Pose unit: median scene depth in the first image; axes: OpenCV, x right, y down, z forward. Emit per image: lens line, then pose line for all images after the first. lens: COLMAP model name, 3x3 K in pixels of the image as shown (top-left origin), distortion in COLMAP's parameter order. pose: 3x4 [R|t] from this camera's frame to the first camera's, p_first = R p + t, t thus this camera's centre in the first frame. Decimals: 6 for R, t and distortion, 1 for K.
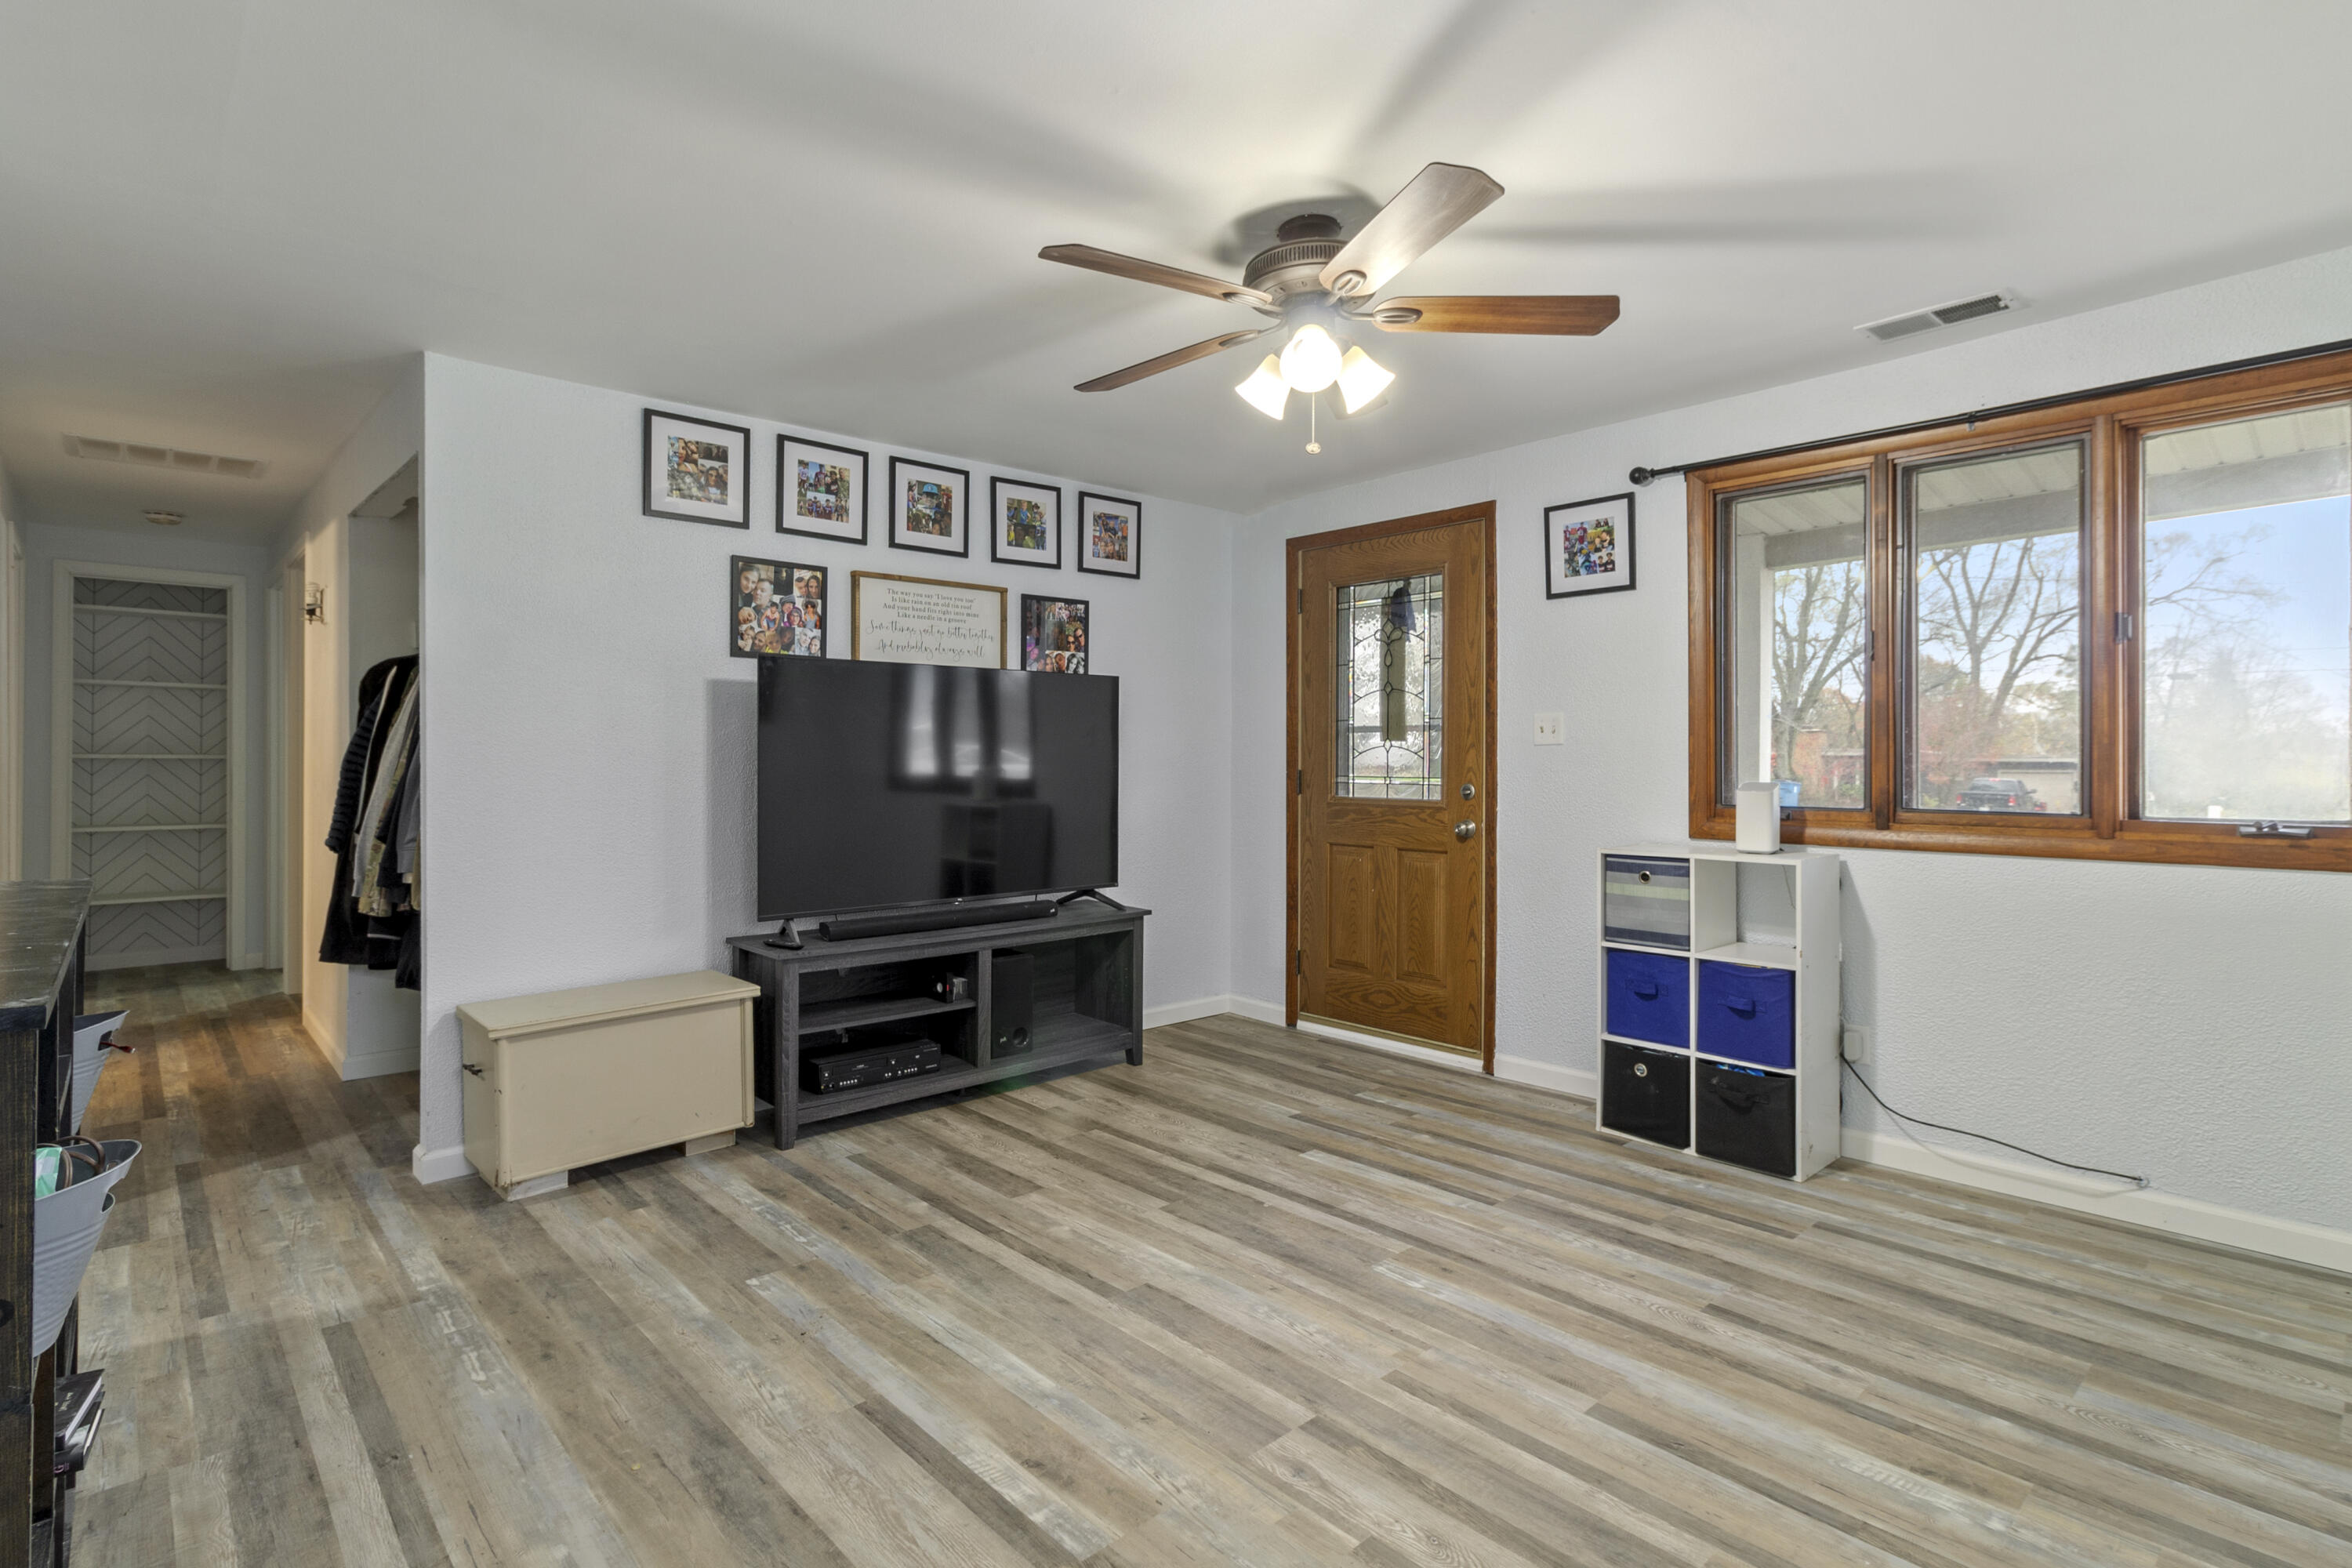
lens RADIAL K [[1144.3, 0, 1173.9], [0, 1144.3, 765.0], [0, 0, 1]] dist [0.003351, 0.000615]
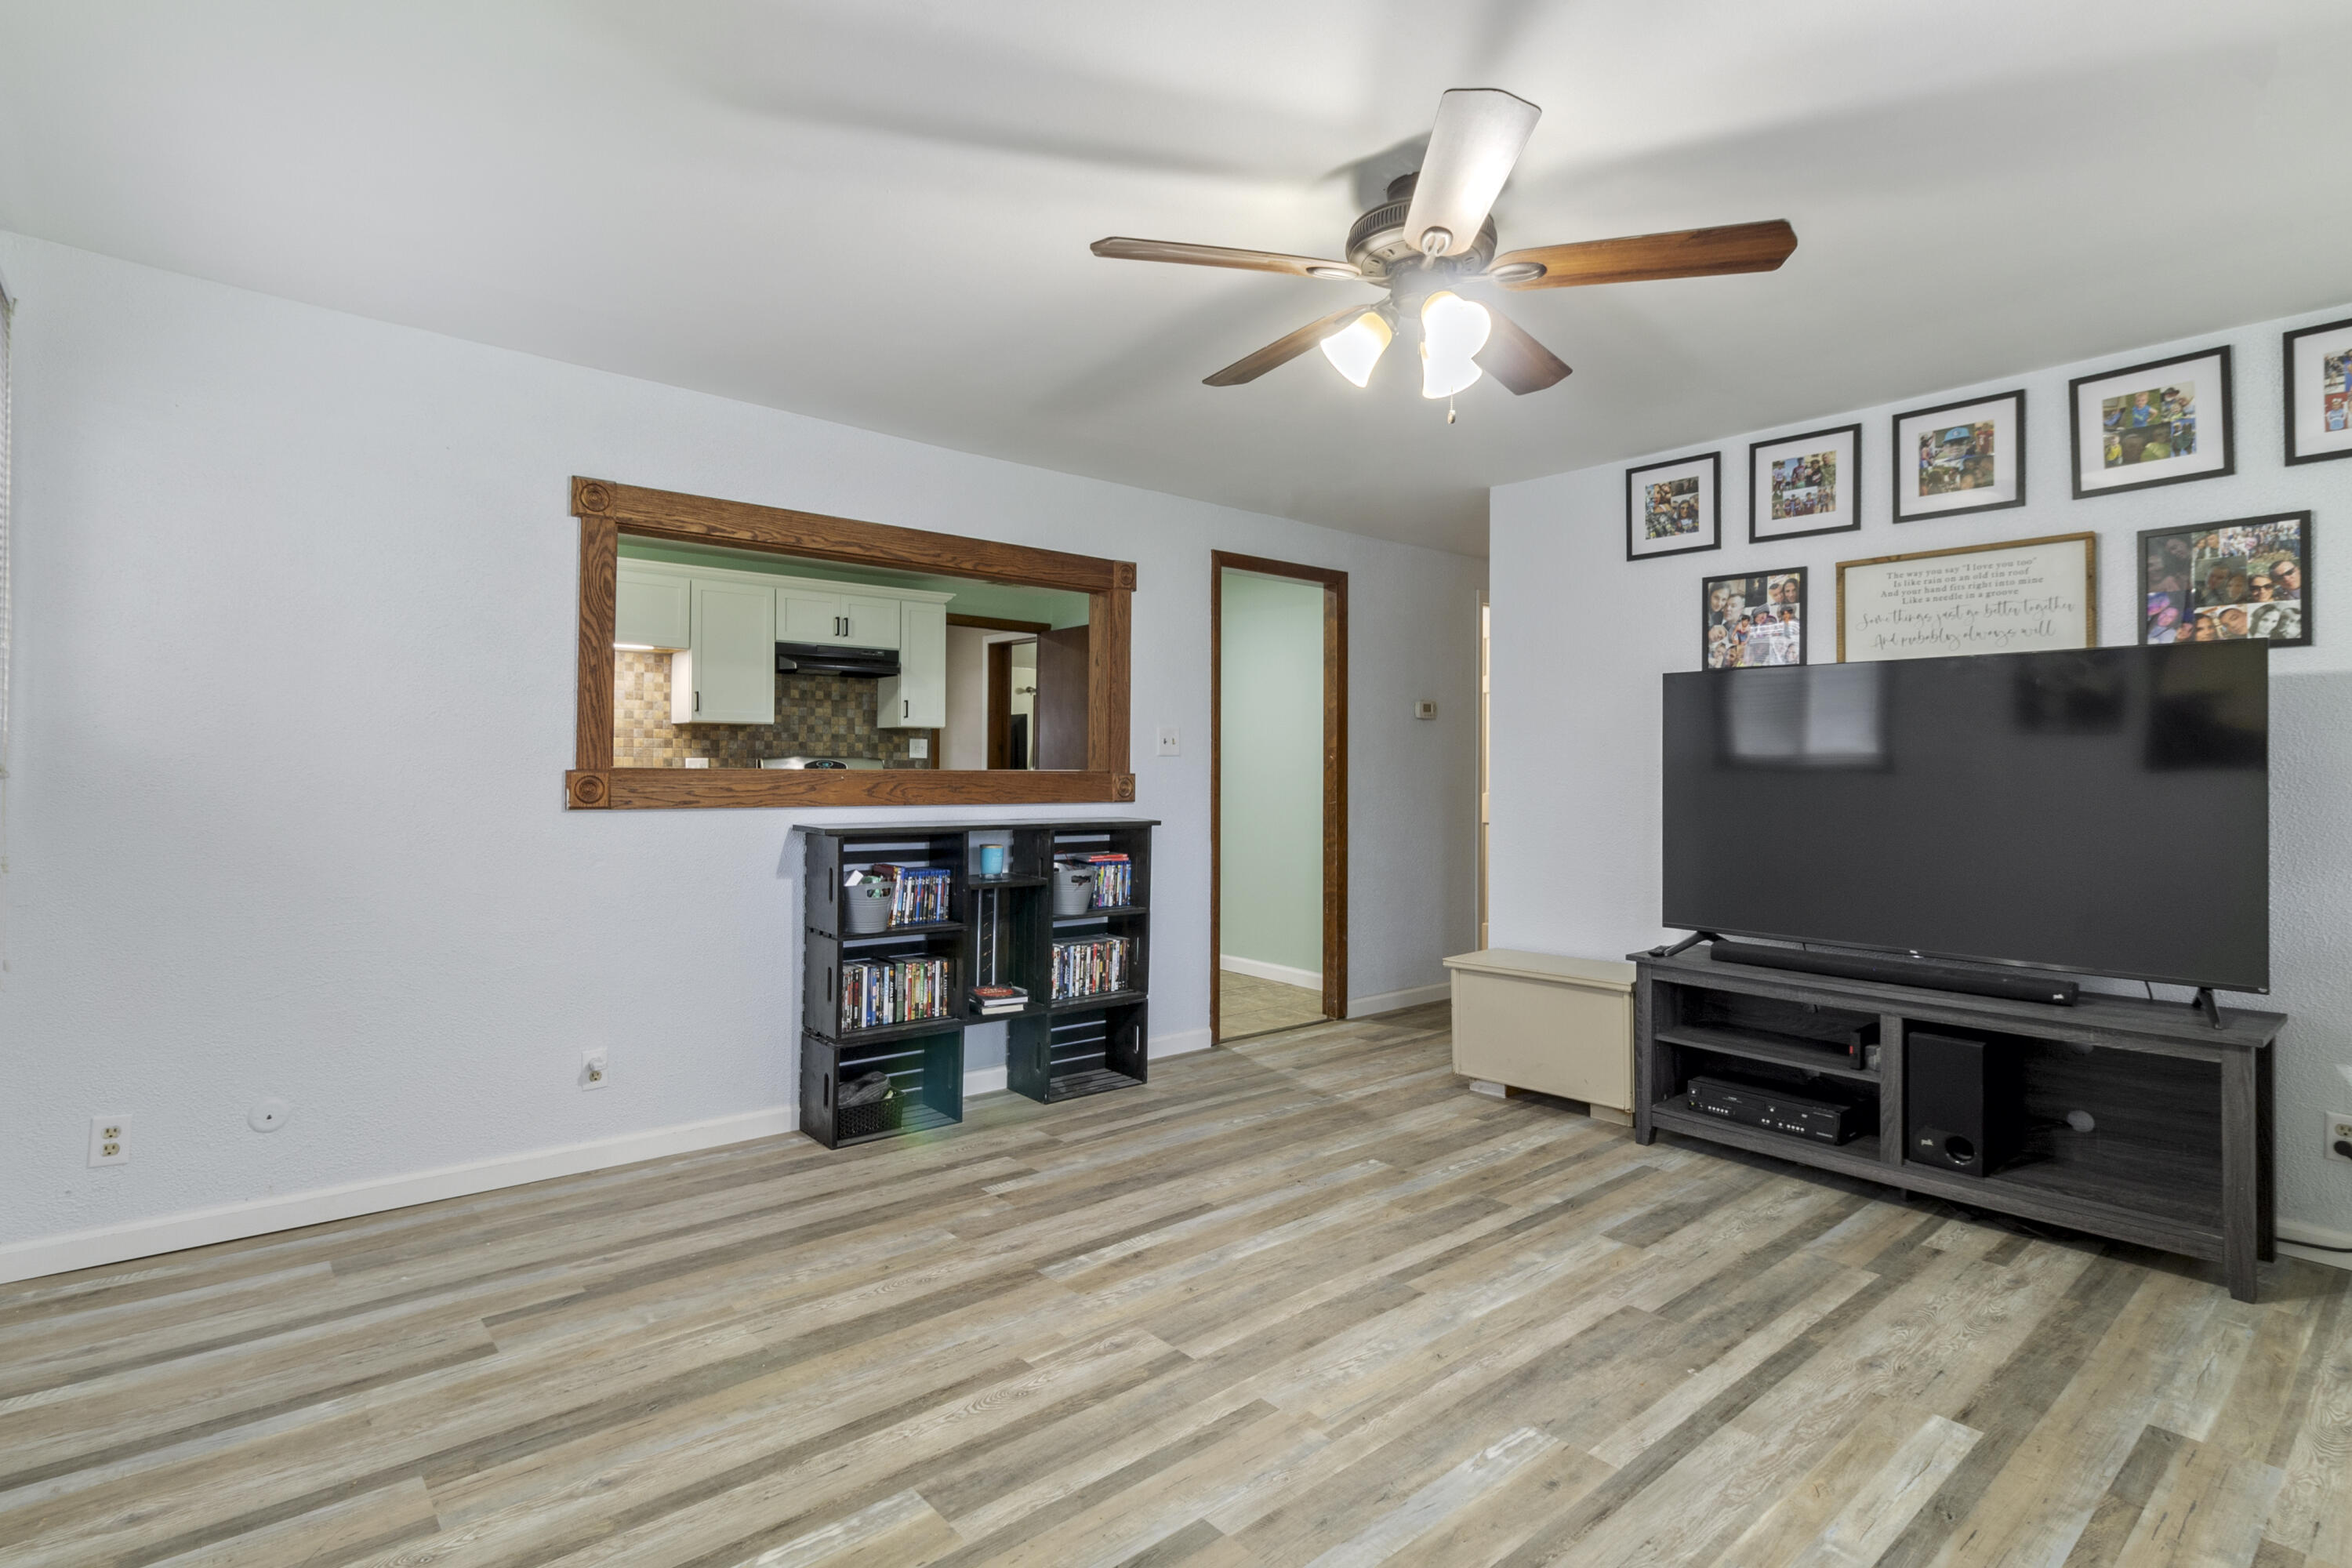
lens RADIAL K [[1168.3, 0, 1171.8], [0, 1168.3, 761.1], [0, 0, 1]] dist [-0.000106, -0.000227]
pose [[-0.031963, -0.008986, -0.999449, 0.809617], [-0.015354, 0.999846, -0.008499, -0.000068], [0.999371, 0.015074, -0.032096, 0.646537]]
